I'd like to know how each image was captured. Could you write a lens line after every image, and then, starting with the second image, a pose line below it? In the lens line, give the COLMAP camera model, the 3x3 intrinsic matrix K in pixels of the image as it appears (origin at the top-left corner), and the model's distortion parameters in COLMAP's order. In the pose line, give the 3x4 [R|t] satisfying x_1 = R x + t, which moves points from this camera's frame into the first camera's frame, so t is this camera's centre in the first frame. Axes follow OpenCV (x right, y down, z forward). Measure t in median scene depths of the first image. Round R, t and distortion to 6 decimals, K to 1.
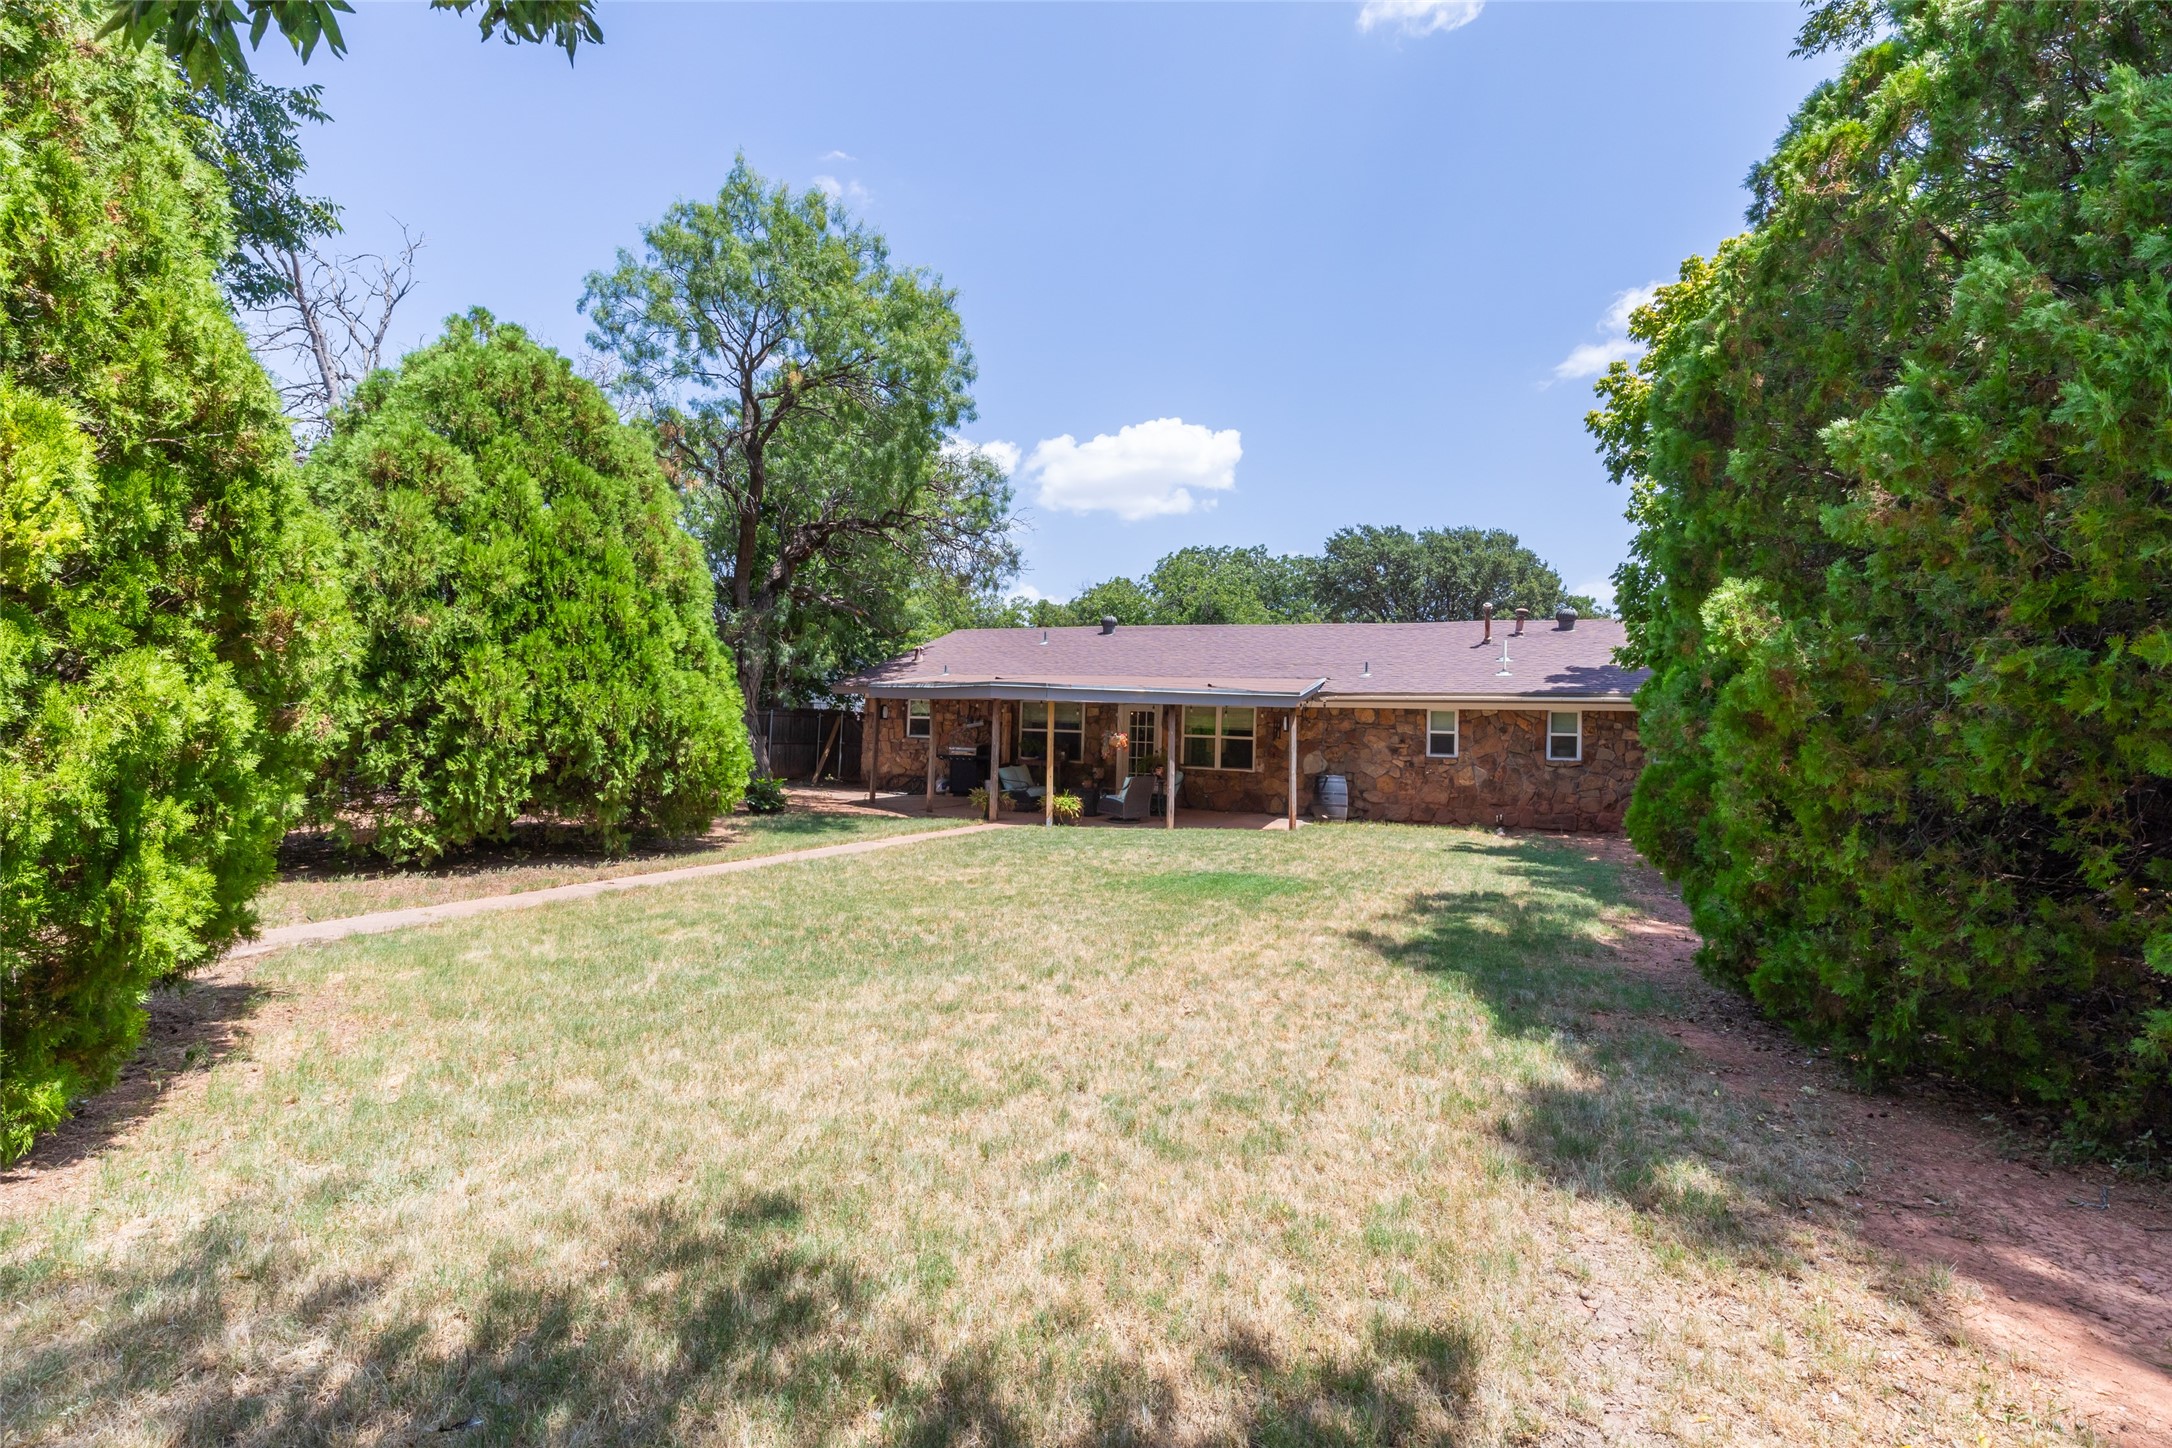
lens RADIAL K [[971.7, 0, 1085.1], [0, 971.7, 725.5], [0, 0, 1]] dist [0.010692, -0.000404]
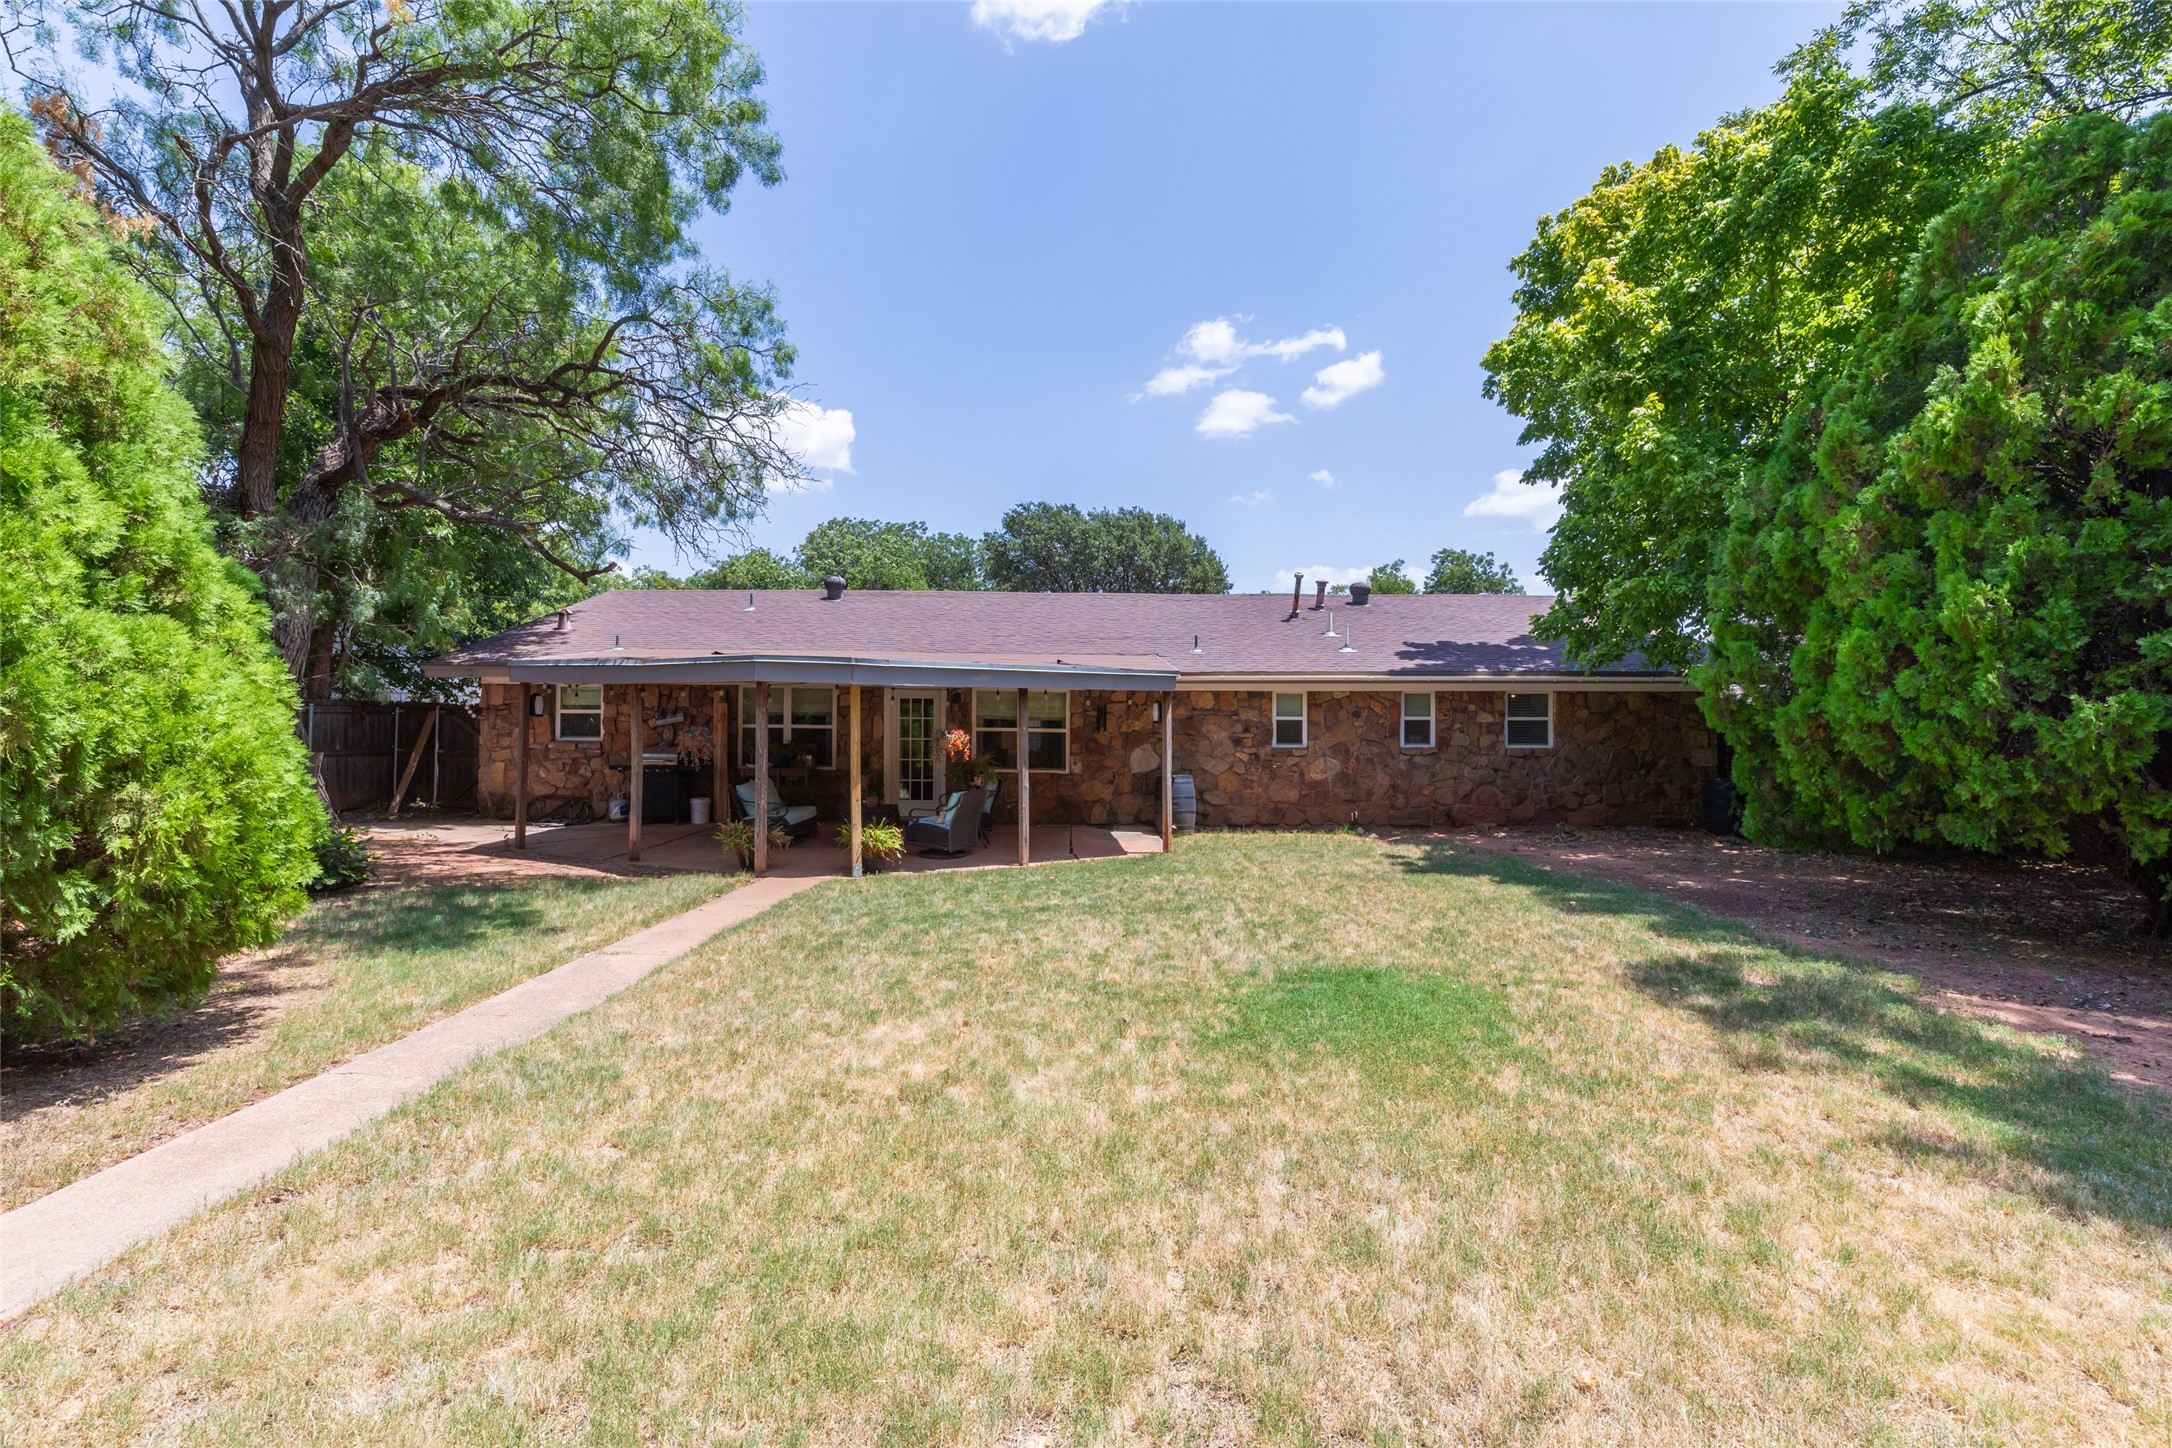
lens RADIAL K [[971.7, 0, 1088.2], [0, 971.7, 728.4], [0, 0, 1]] dist [0.010692, -0.000404]
pose [[0.927994, -0.024738, 0.371772, -0.127023], [0.017434, 0.999584, 0.022997, -0.007713], [-0.372186, -0.014860, 0.928039, 0.313330]]
